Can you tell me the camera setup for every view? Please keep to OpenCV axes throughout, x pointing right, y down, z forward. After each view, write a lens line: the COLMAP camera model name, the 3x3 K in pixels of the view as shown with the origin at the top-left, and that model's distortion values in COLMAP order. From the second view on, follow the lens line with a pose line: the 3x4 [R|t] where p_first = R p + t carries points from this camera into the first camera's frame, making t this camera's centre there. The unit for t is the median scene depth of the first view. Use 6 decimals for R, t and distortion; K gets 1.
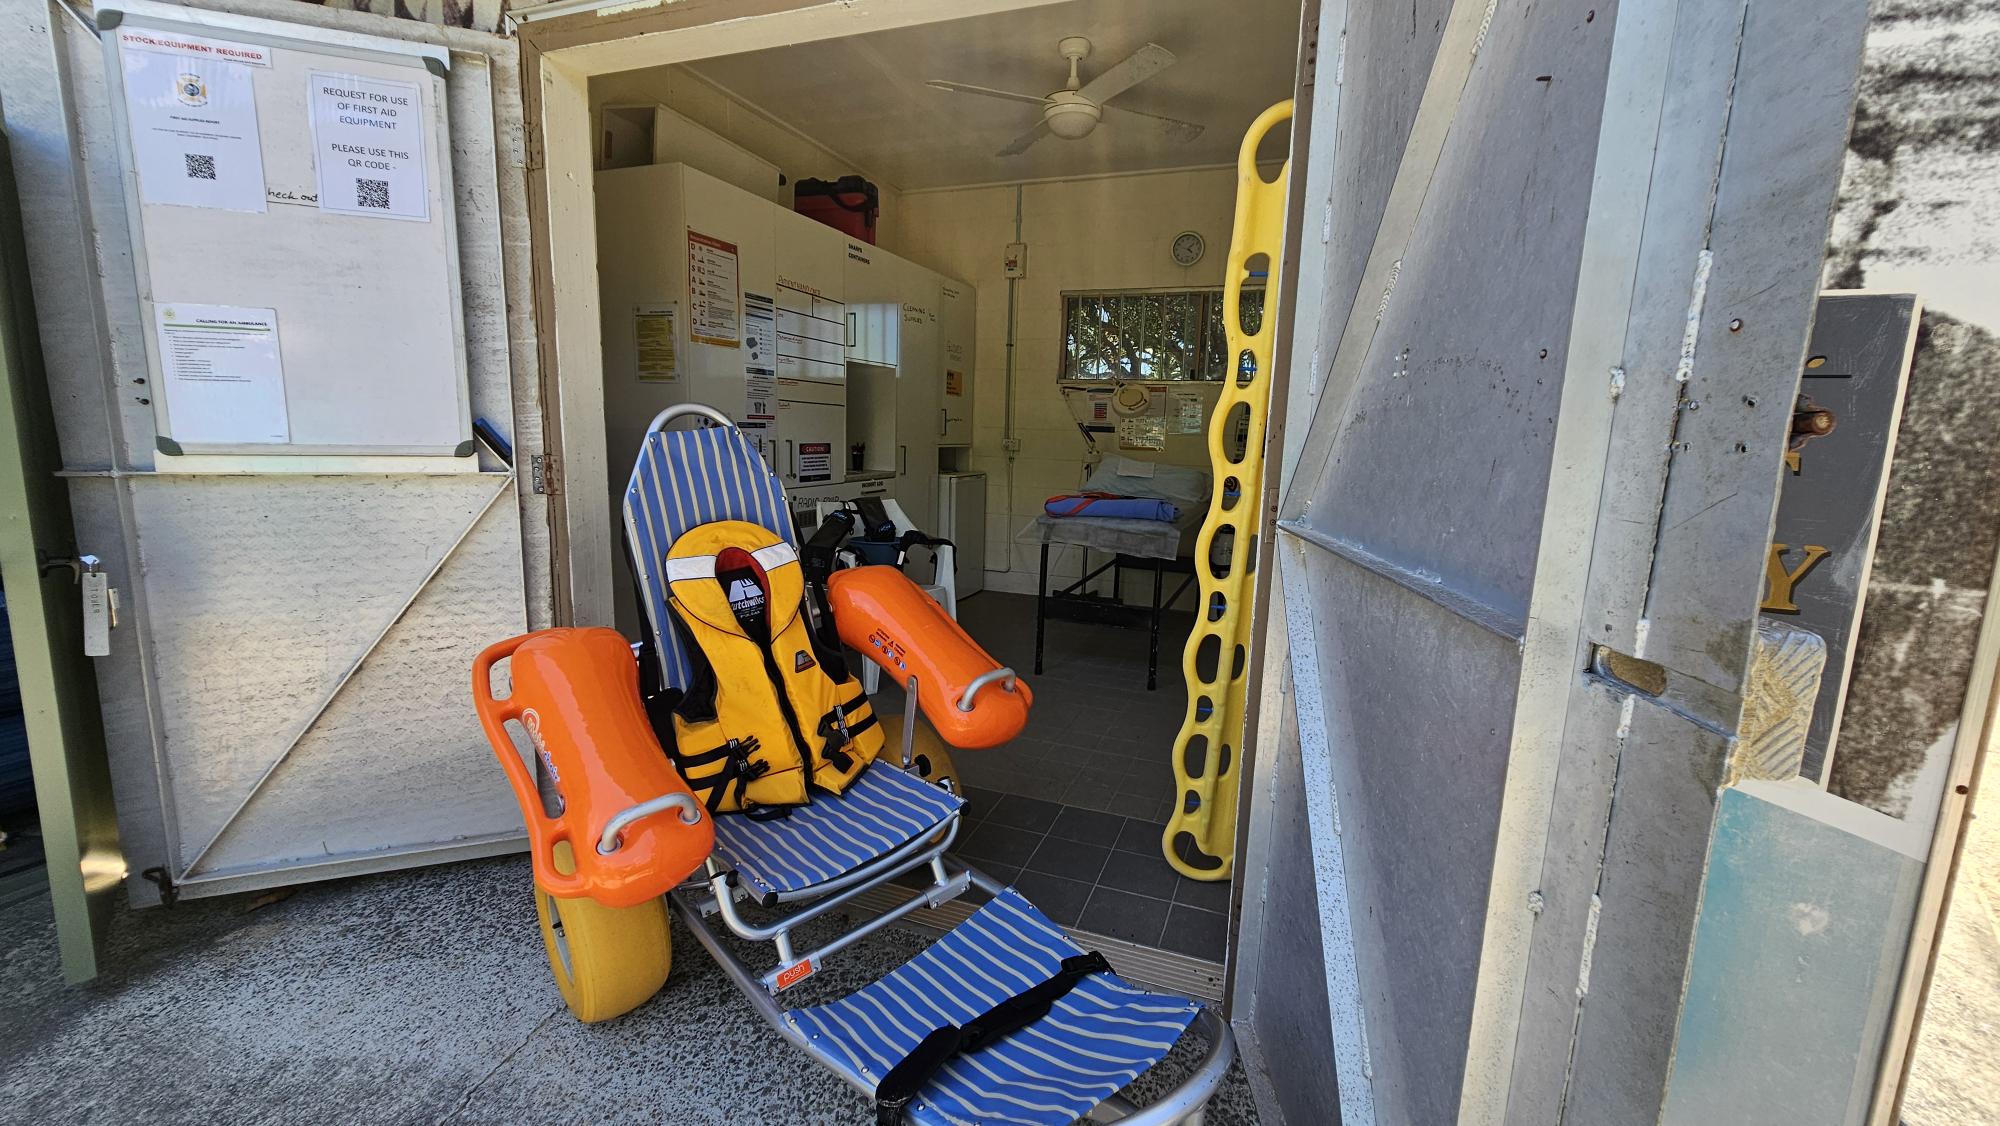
lens RADIAL K [[816.8, 0, 989.5], [0, 816.8, 555.3], [0, 0, 1]] dist [-0.002966, -0.000113]
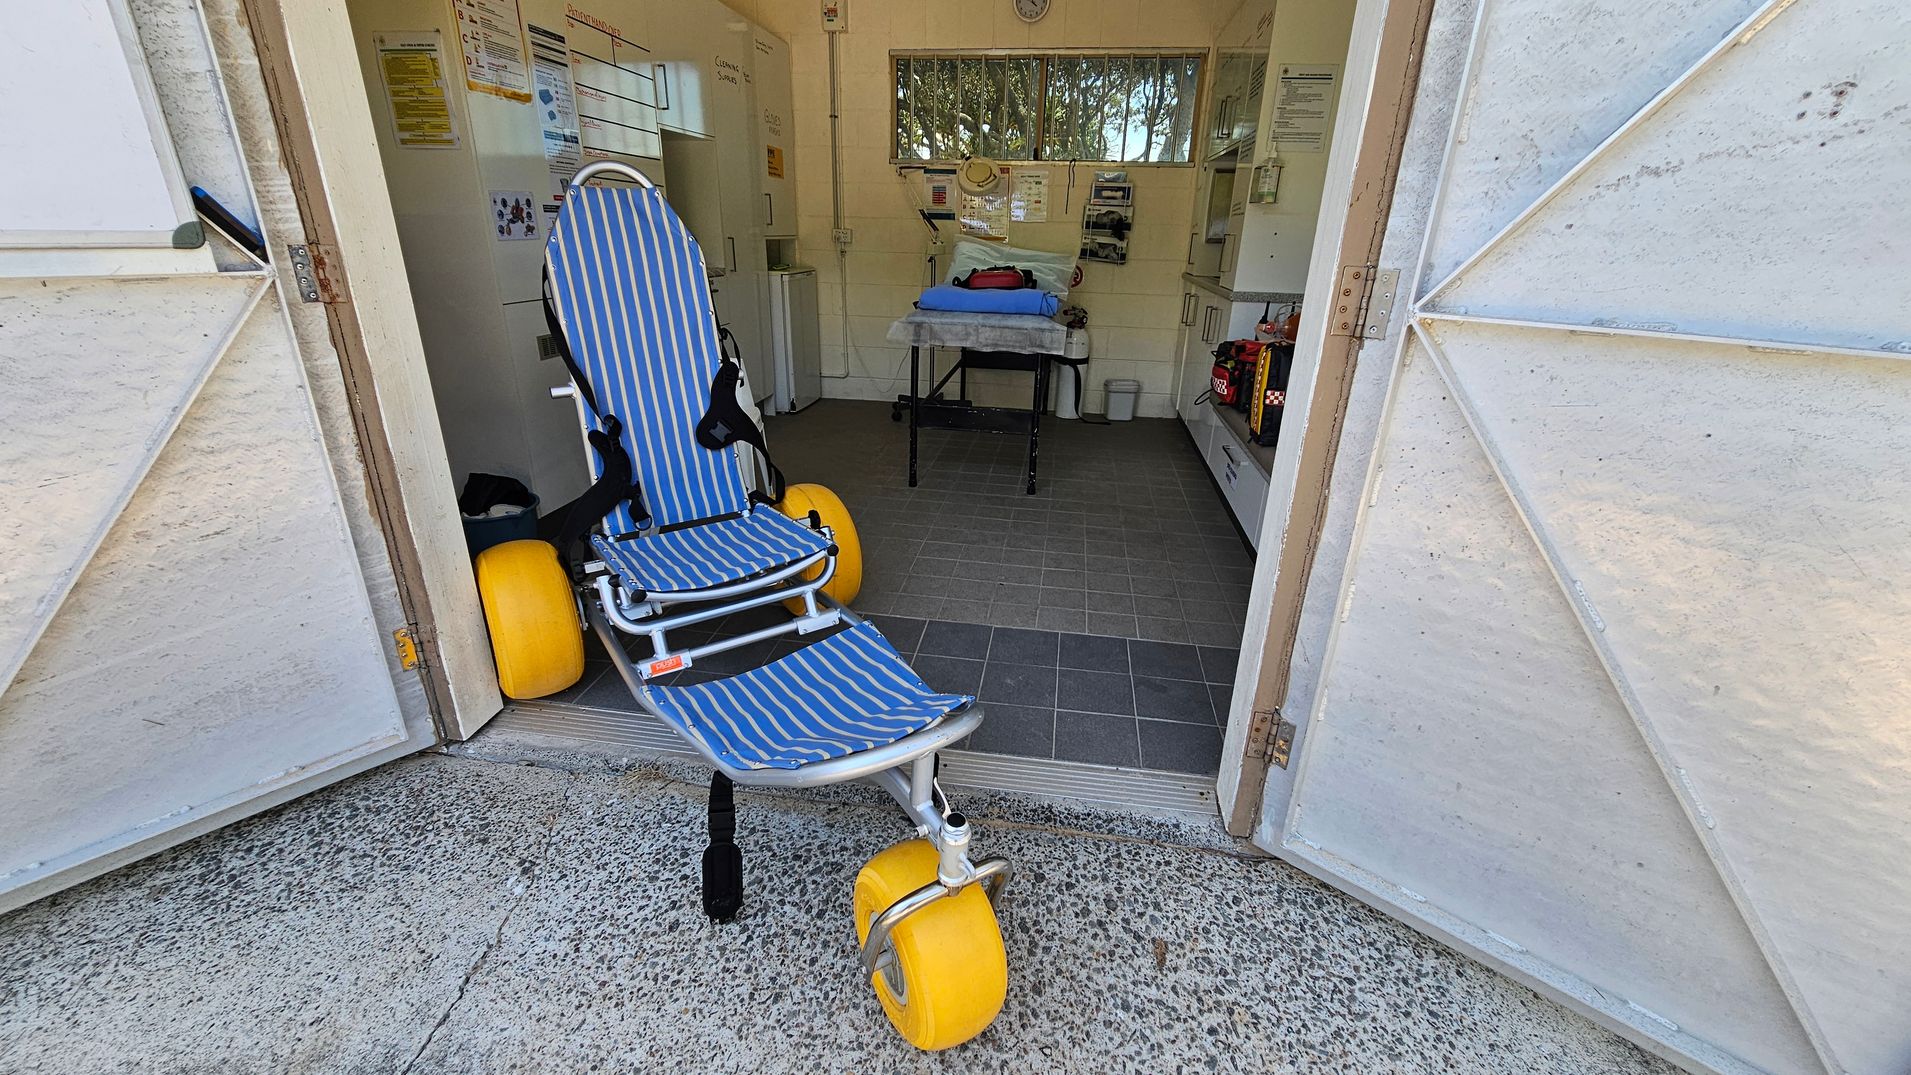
lens RADIAL K [[771.9, 0, 954.9], [0, 771.9, 535.6], [0, 0, 1]] dist [-0.003735, 0.002737]
pose [[0.975752, -0.091054, 0.199043, -0.164895], [0.042606, 0.970983, 0.235324, -0.019300], [-0.214695, -0.221137, 0.951317, 0.214740]]
